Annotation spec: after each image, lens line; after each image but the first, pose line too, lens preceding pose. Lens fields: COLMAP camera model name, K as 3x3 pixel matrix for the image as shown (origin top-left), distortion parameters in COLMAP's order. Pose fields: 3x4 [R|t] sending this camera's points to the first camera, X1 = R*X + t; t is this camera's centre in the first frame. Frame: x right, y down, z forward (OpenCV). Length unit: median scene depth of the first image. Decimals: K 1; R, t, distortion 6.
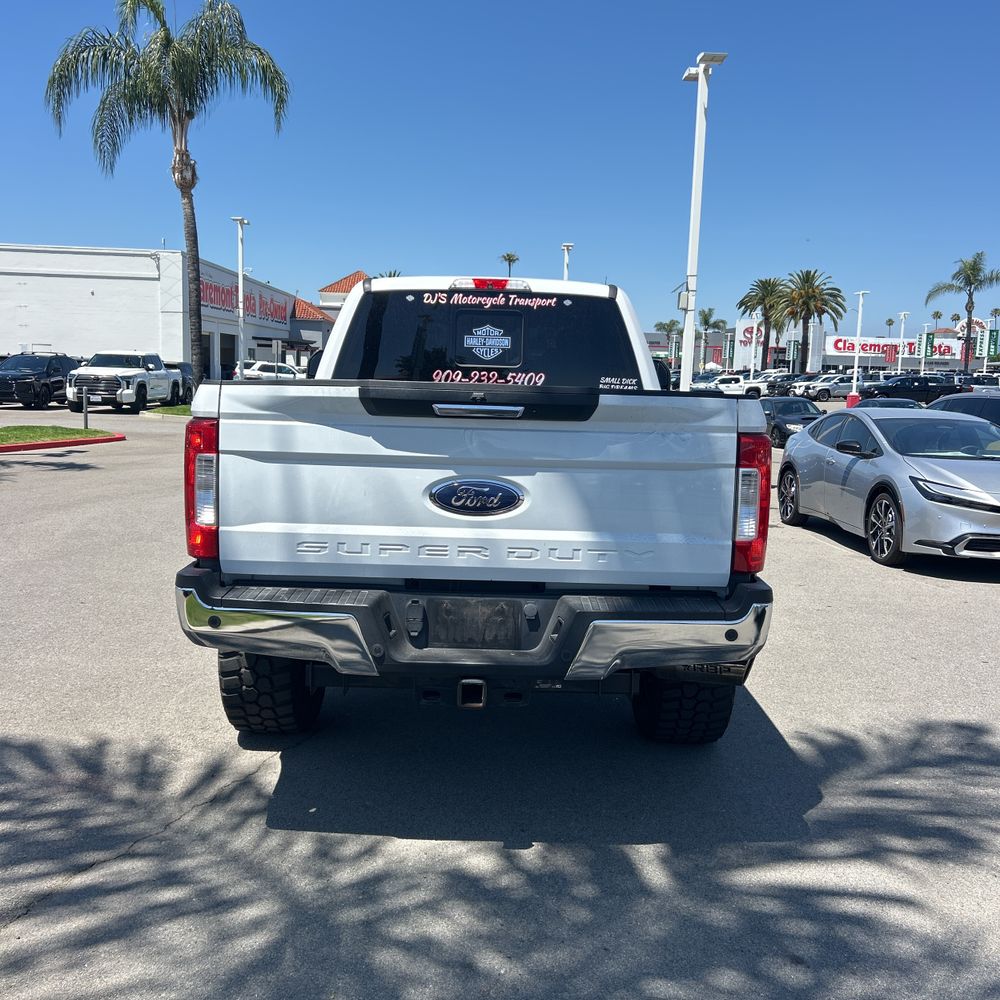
lens RADIAL K [[1007.8, 0, 497.9], [0, 1007.8, 491.8], [0, 0, 1]] dist [0.070243, -0.154641]
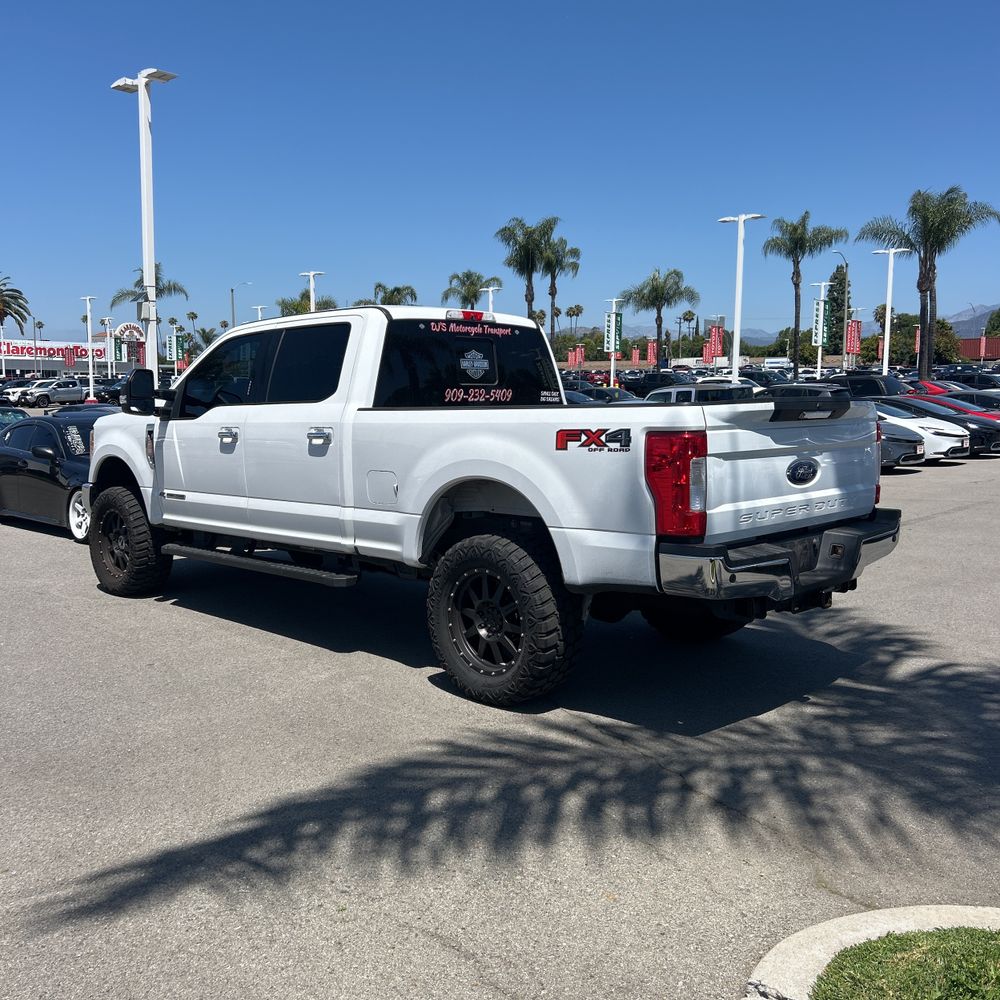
lens RADIAL K [[1003.4, 0, 503.0], [0, 1003.4, 487.7], [0, 0, 1]] dist [0.057428, -0.107927]
pose [[0.690622, -0.095808, 0.716842, -1.318715], [0.100123, 0.994308, 0.036432, -0.067026], [-0.716252, 0.046611, 0.696283, 0.243241]]
